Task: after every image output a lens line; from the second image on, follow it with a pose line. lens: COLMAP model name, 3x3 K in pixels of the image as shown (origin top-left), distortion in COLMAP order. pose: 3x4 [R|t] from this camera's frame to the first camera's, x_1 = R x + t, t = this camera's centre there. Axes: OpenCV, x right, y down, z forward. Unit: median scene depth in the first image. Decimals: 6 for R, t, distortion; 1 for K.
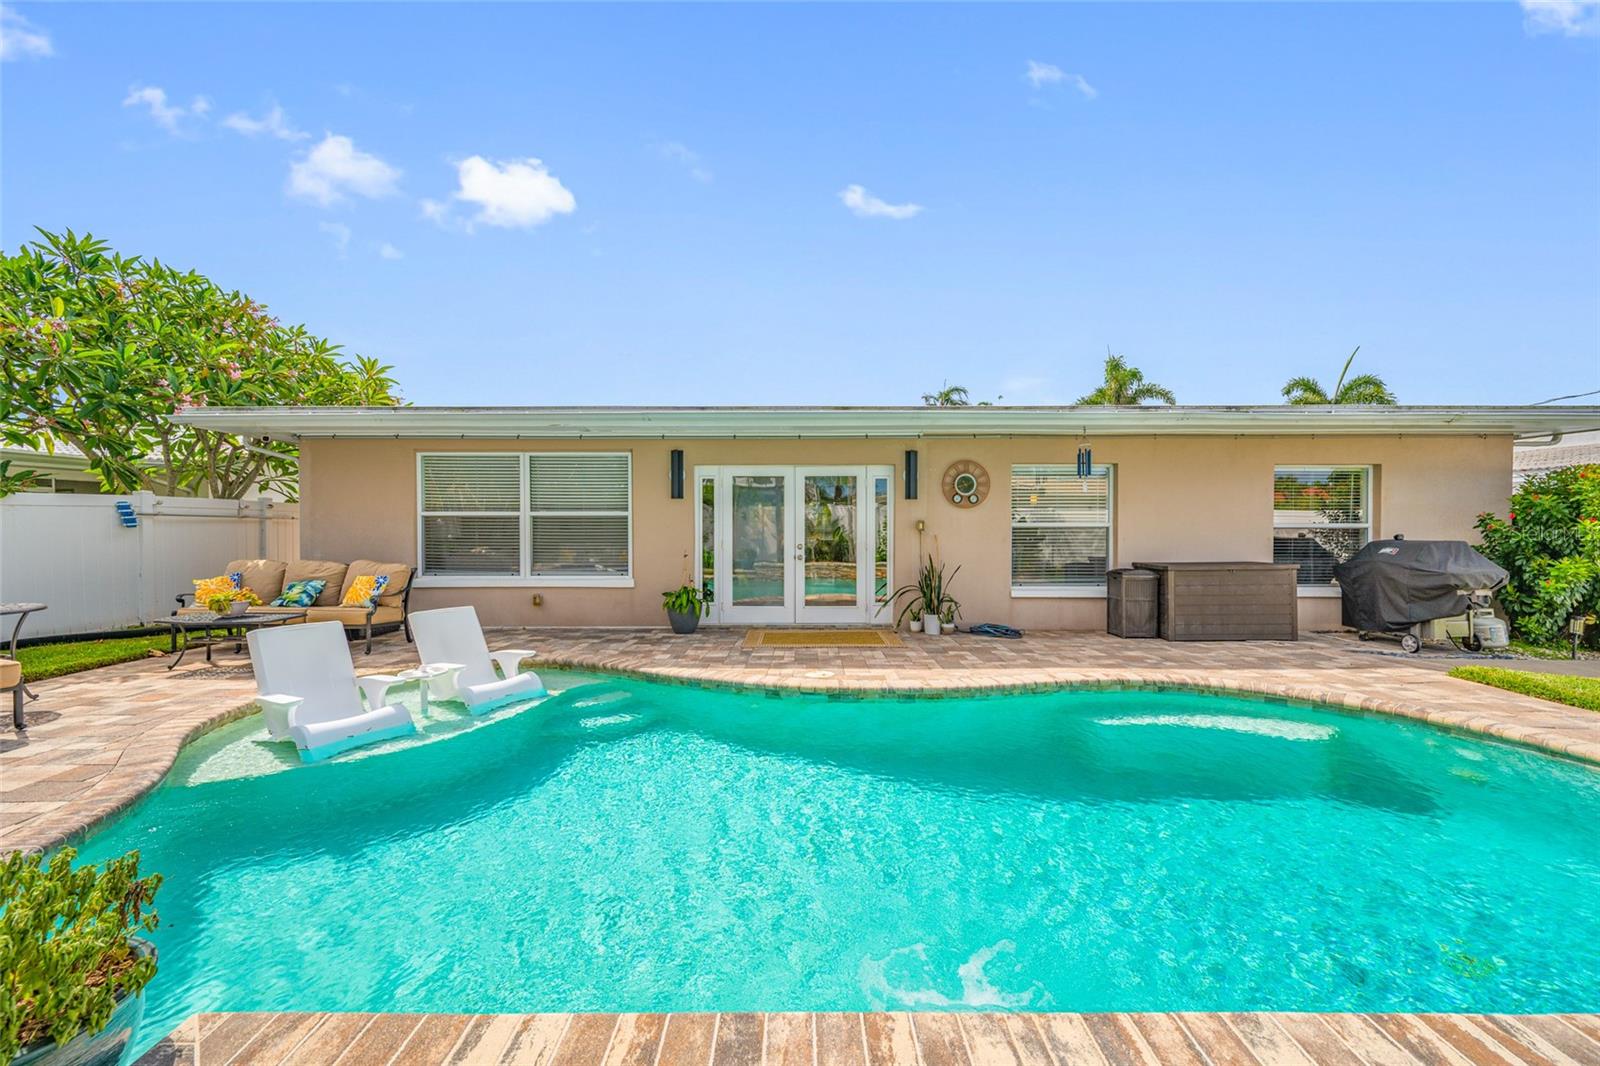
lens RADIAL K [[636.8, 0, 804.3], [0, 636.8, 531.5], [0, 0, 1]] dist [-0.001700, 0.000508]
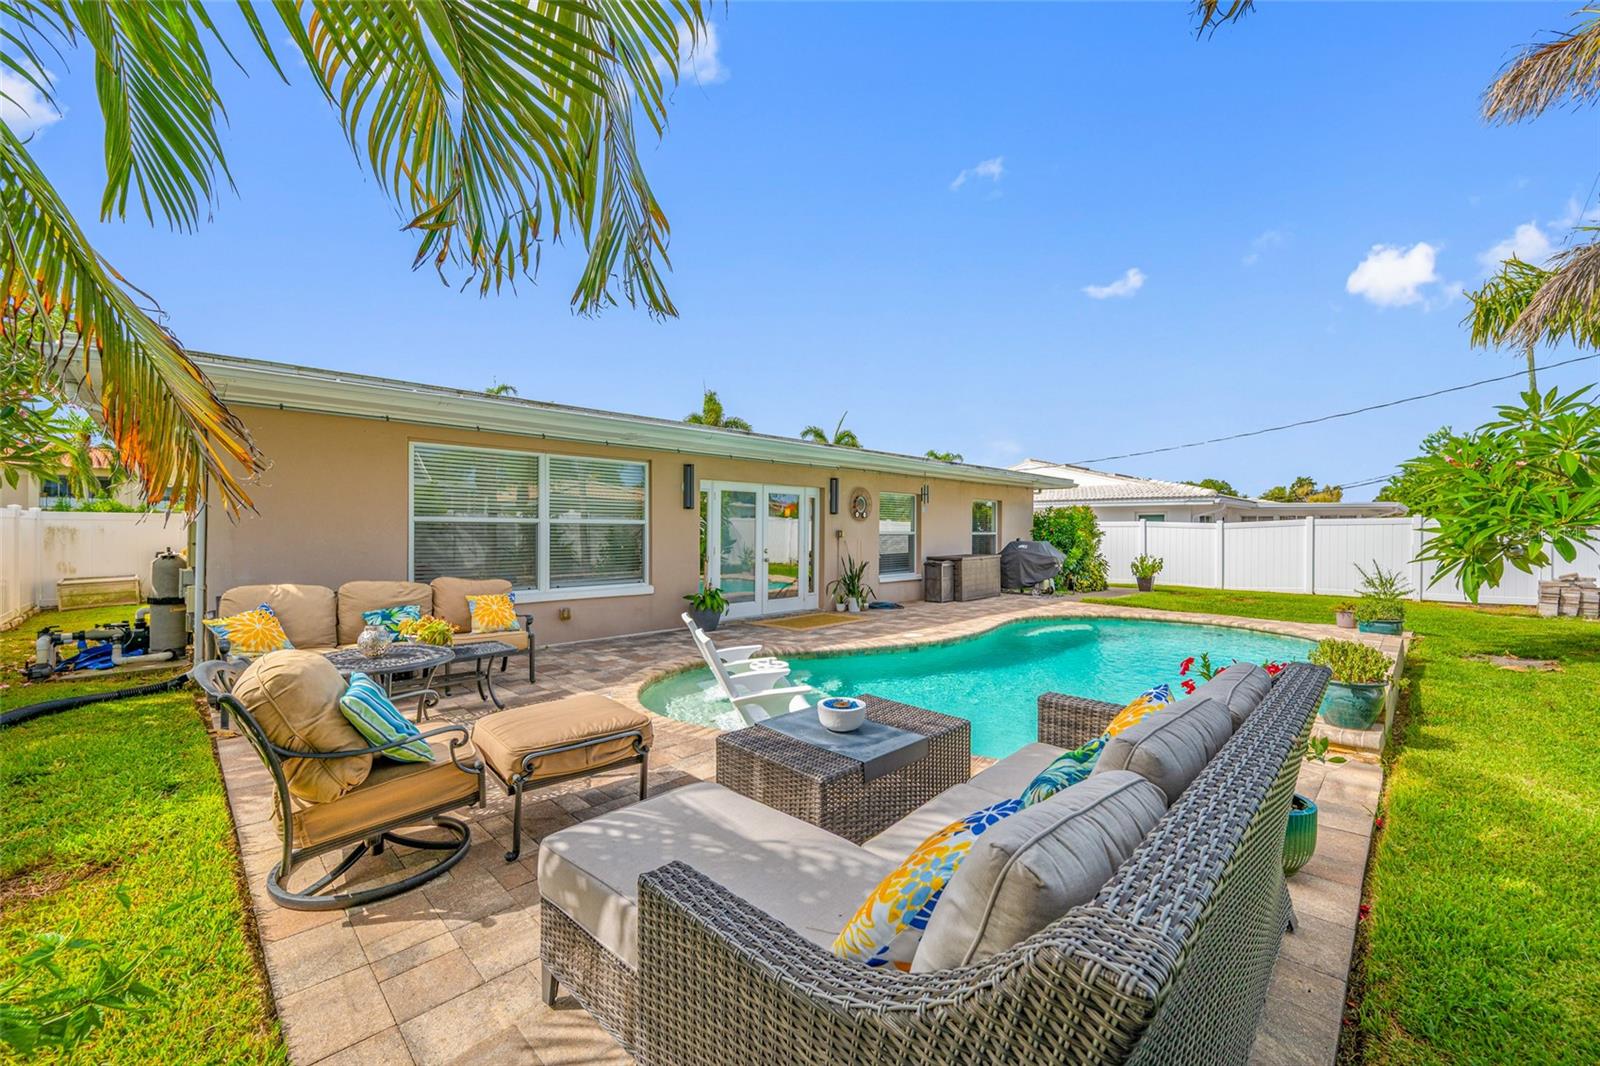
lens RADIAL K [[636.8, 0, 807.3], [0, 636.8, 531.6], [0, 0, 1]] dist [-0.001700, 0.000508]
pose [[0.700353, 0.001223, 0.713796, -0.829665], [0.003547, 0.999980, -0.005193, -0.006312], [-0.713788, 0.006169, 0.700334, 0.095541]]
